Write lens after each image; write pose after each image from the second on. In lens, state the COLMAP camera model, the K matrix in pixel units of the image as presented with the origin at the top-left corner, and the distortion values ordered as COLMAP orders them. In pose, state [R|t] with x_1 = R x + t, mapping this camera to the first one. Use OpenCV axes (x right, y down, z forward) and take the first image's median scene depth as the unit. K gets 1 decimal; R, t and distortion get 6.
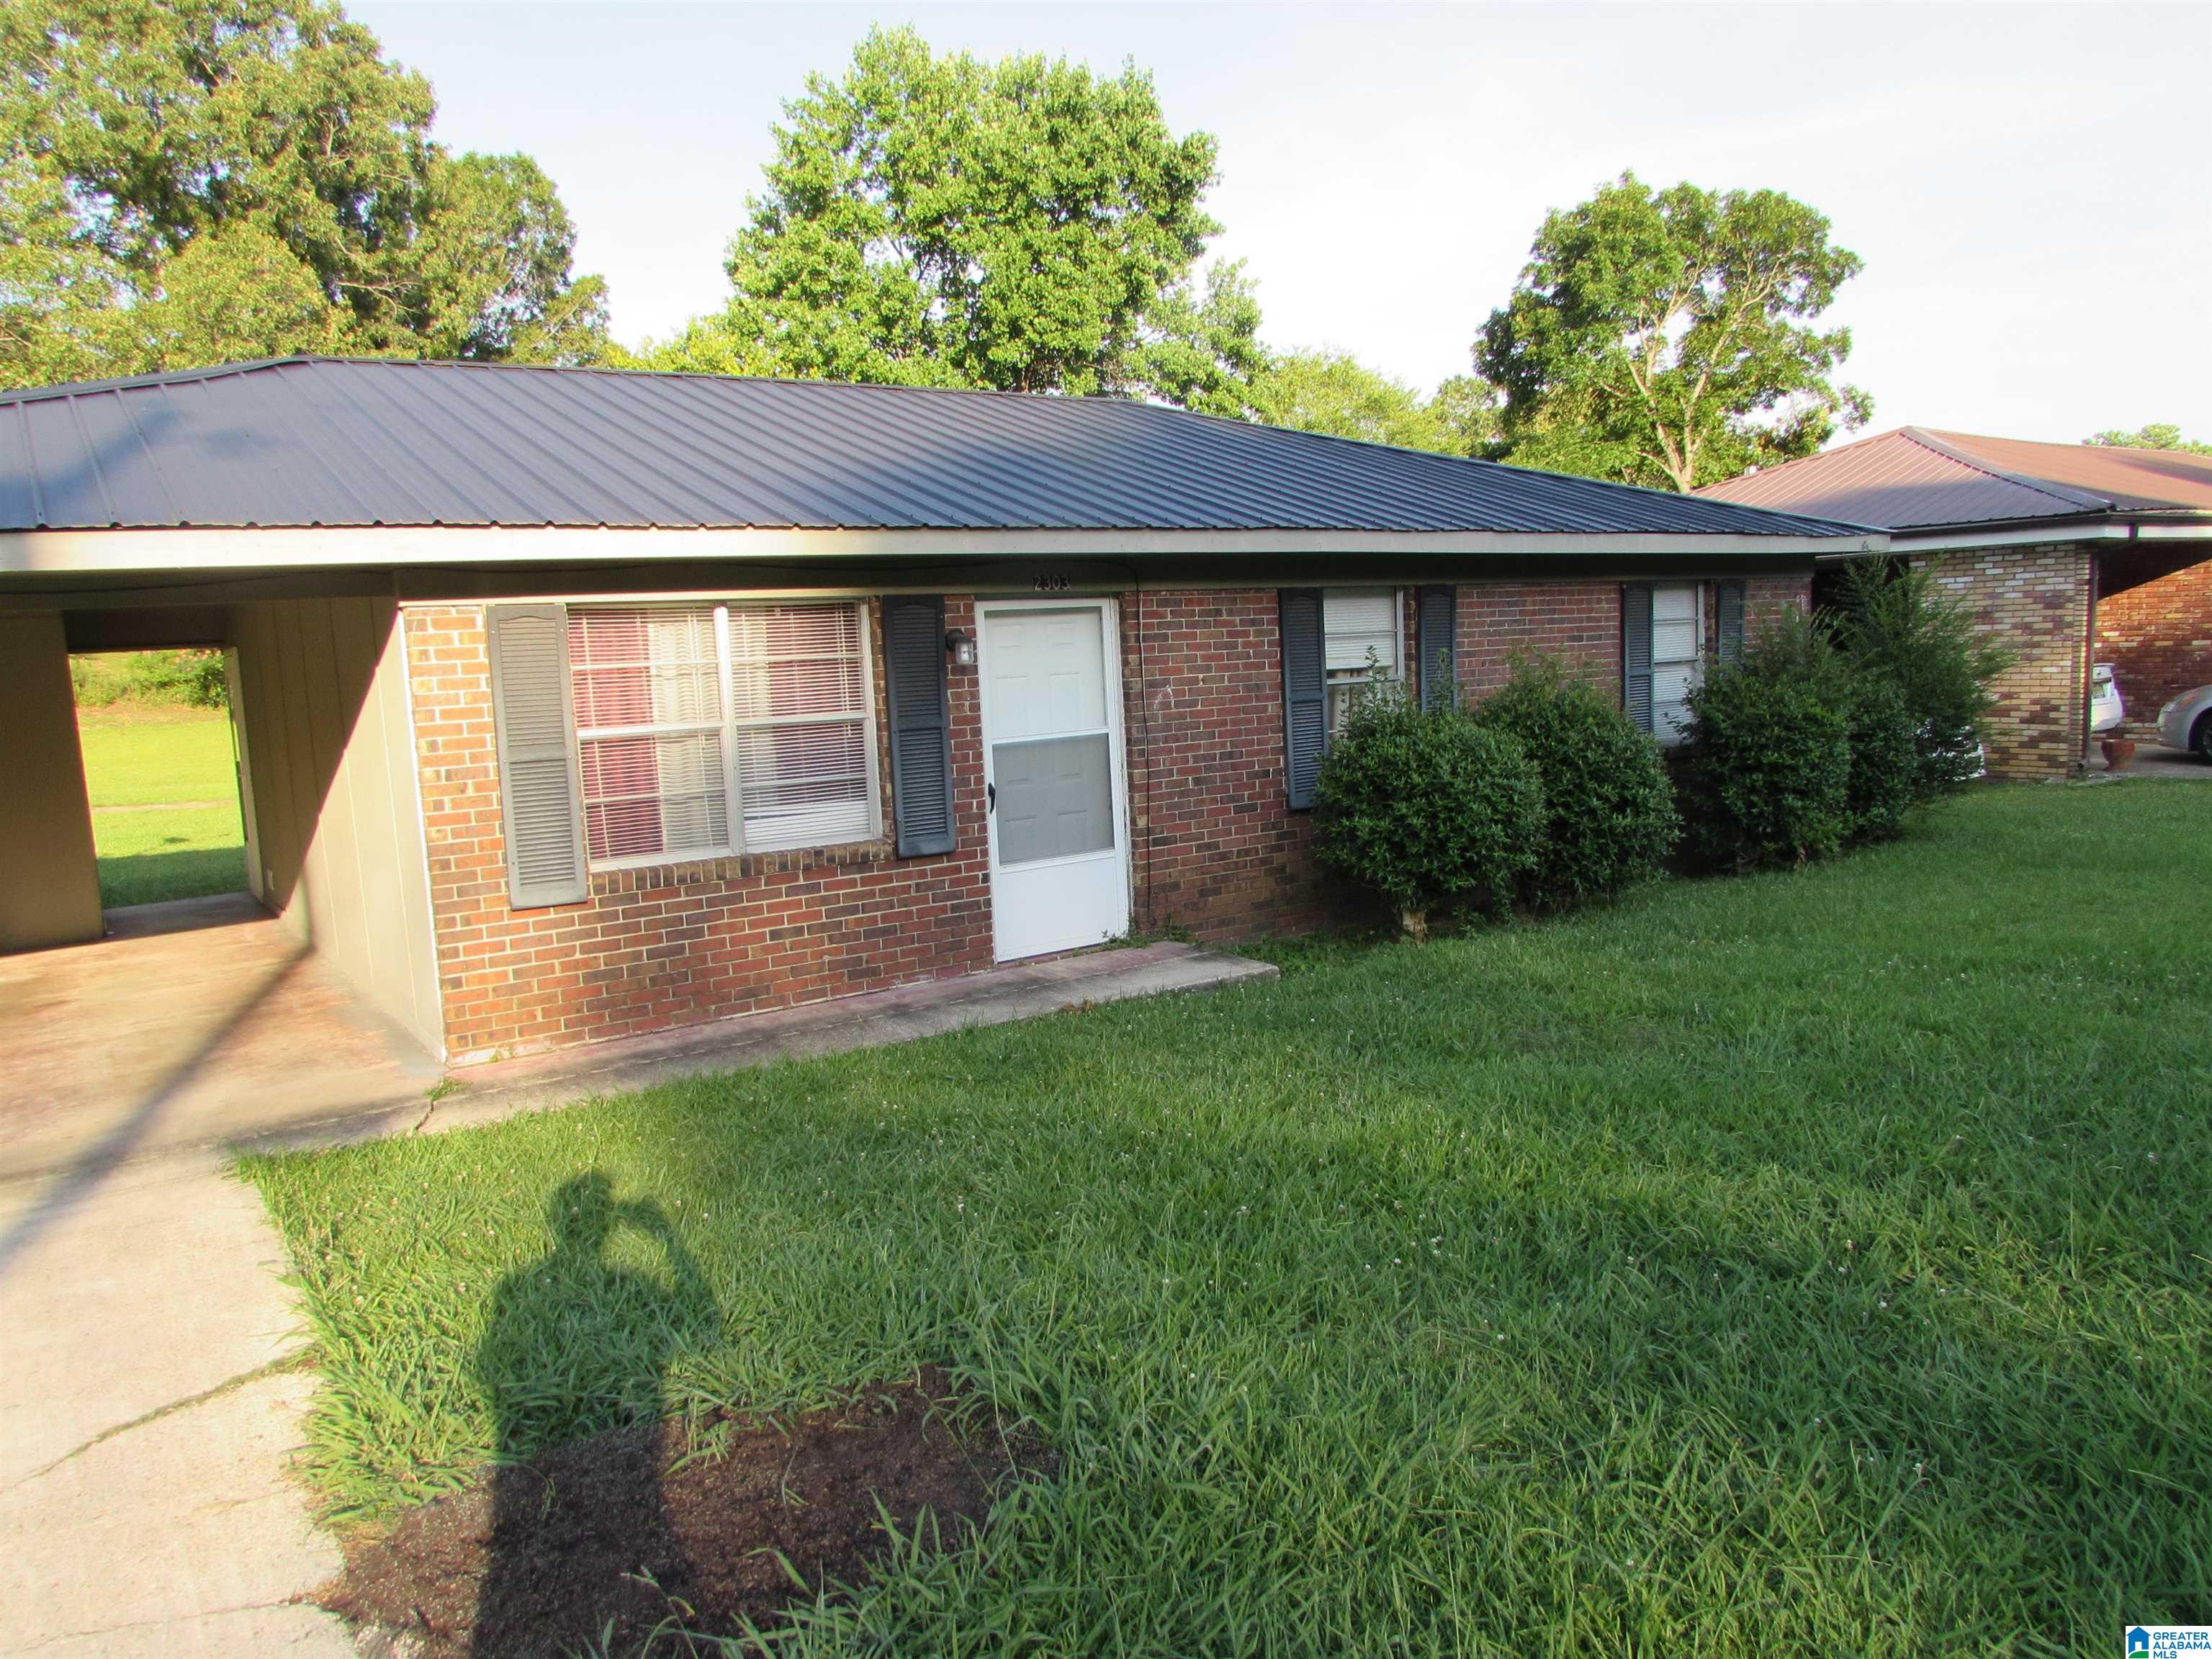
lens RADIAL K [[1561.9, 0, 1158.0], [0, 1561.9, 846.5], [0, 0, 1]] dist [-0.038102, 0.027542]
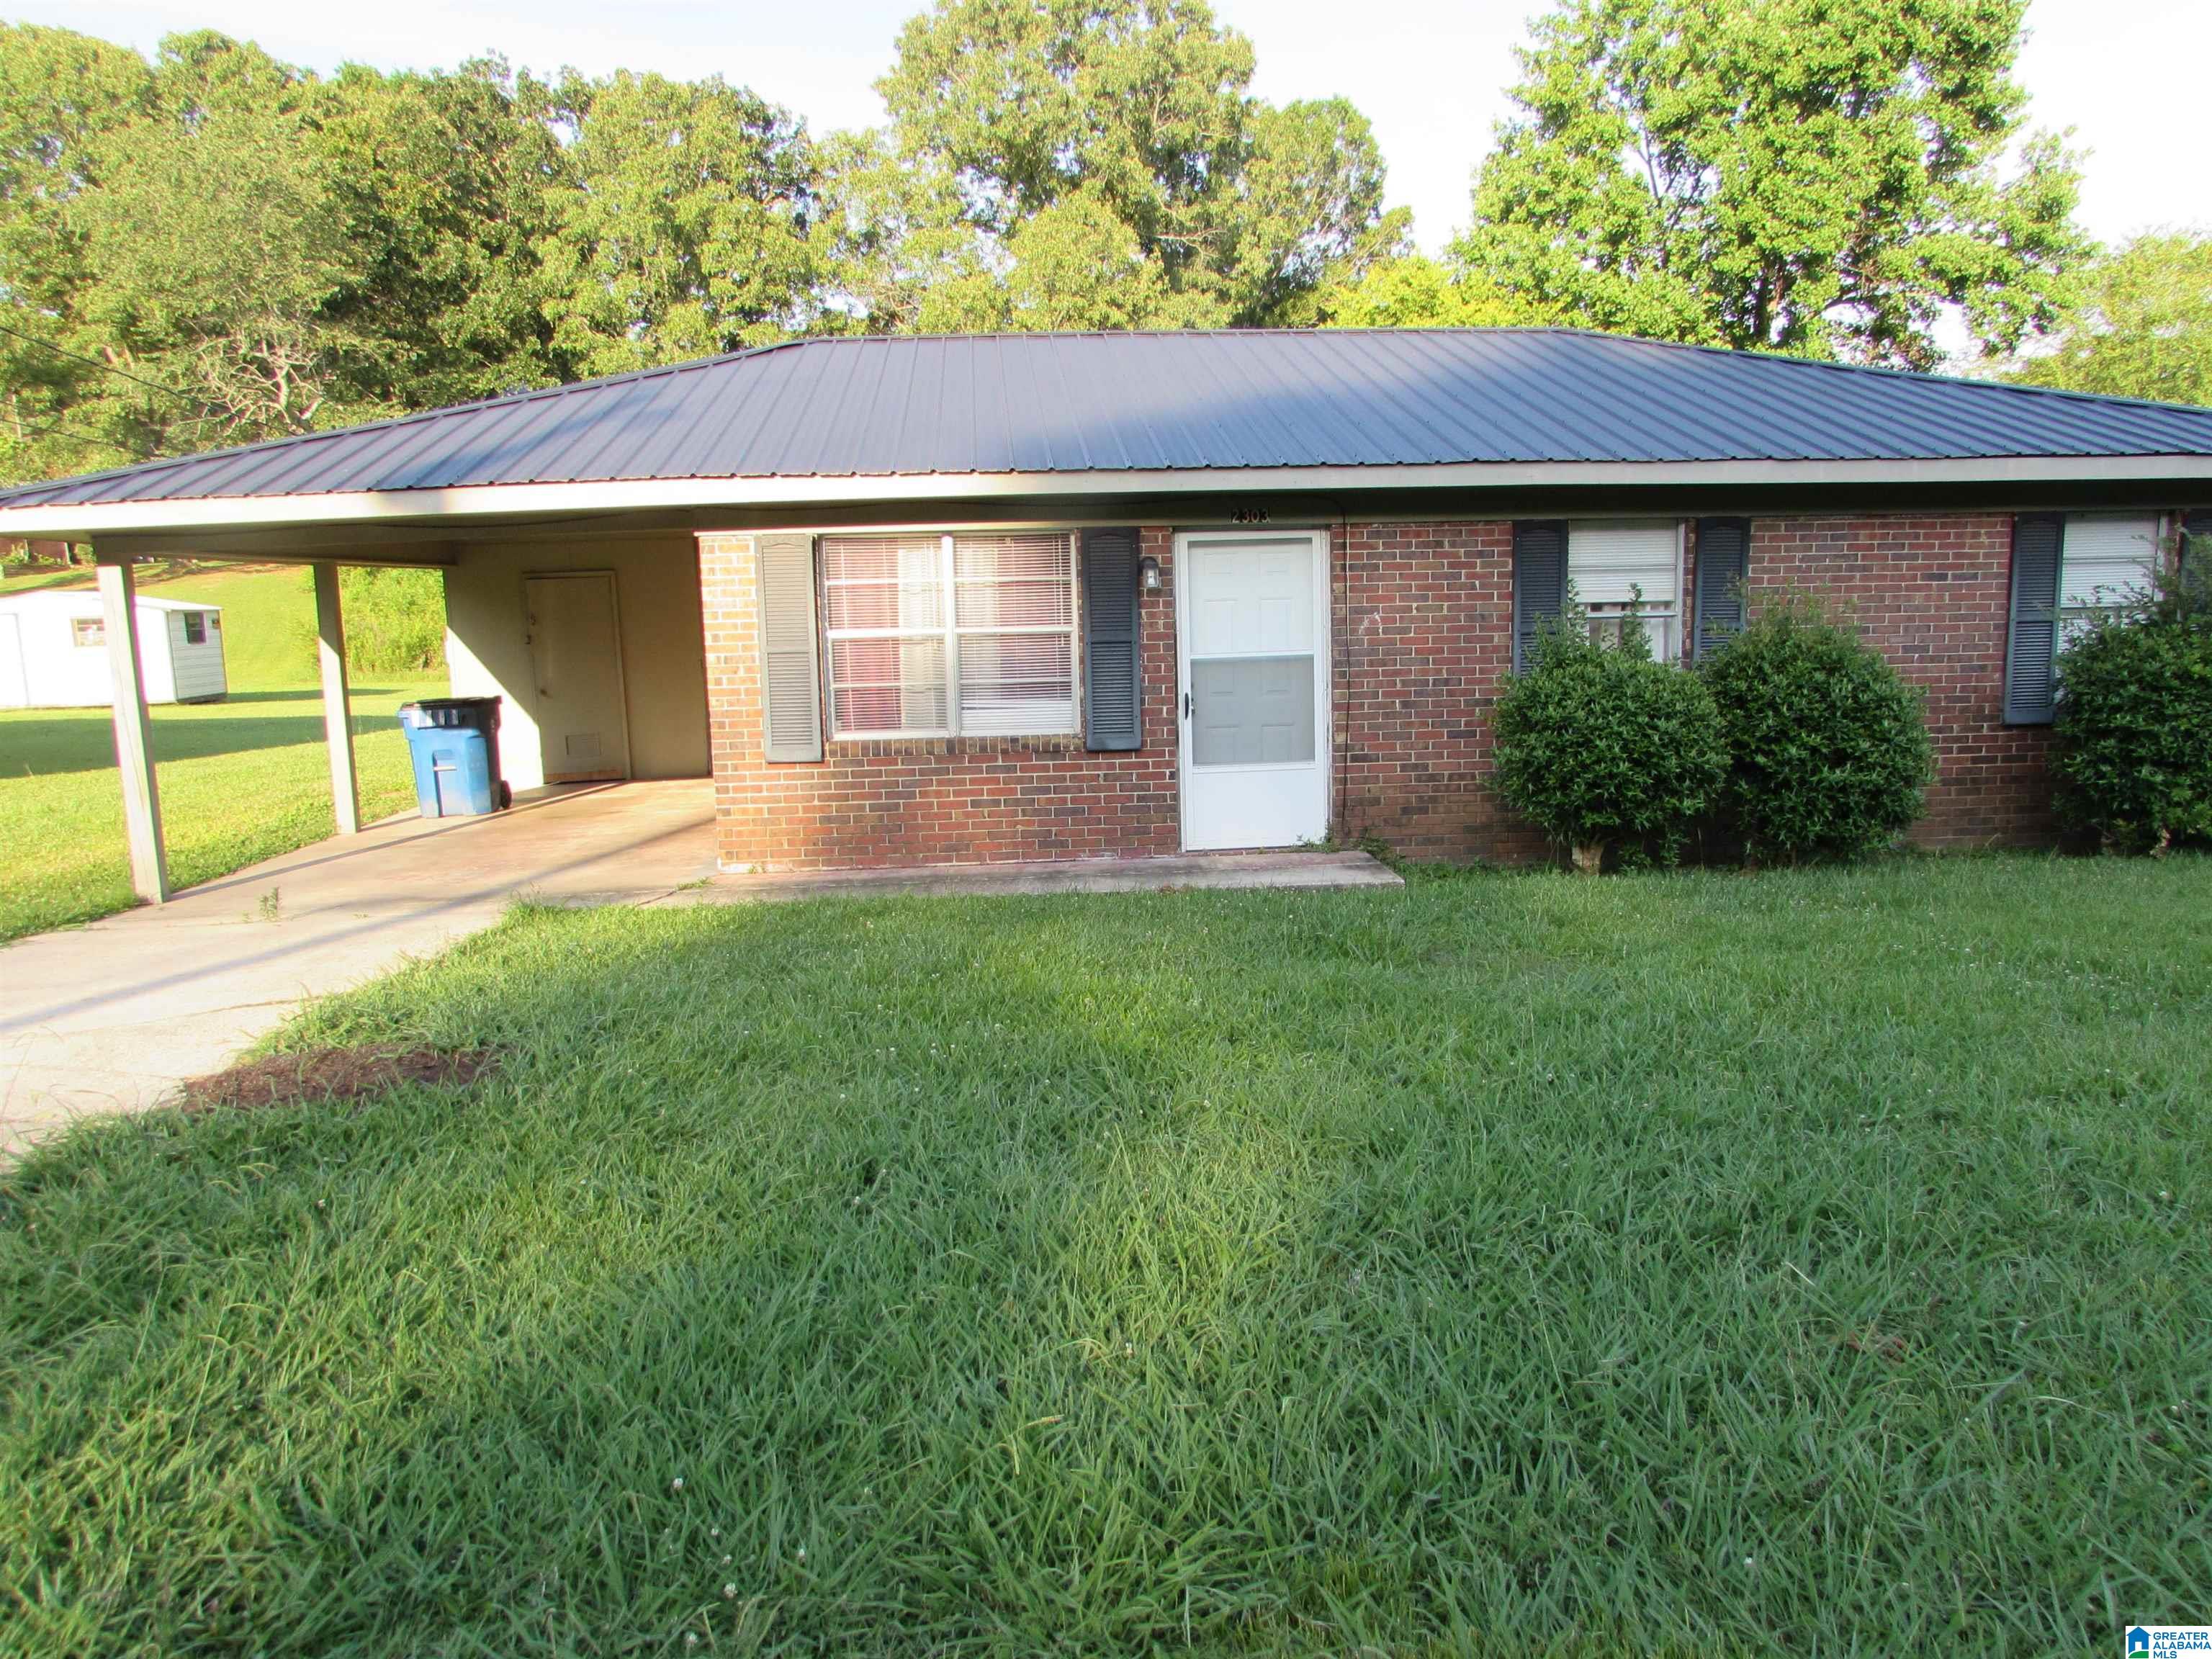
lens RADIAL K [[1561.9, 0, 1162.9], [0, 1561.9, 867.6], [0, 0, 1]] dist [-0.038102, 0.027542]
pose [[0.867655, 0.109840, -0.484882, 0.363812], [-0.079706, 0.993406, 0.082407, -0.005148], [0.490736, -0.032853, 0.870689, -0.007564]]
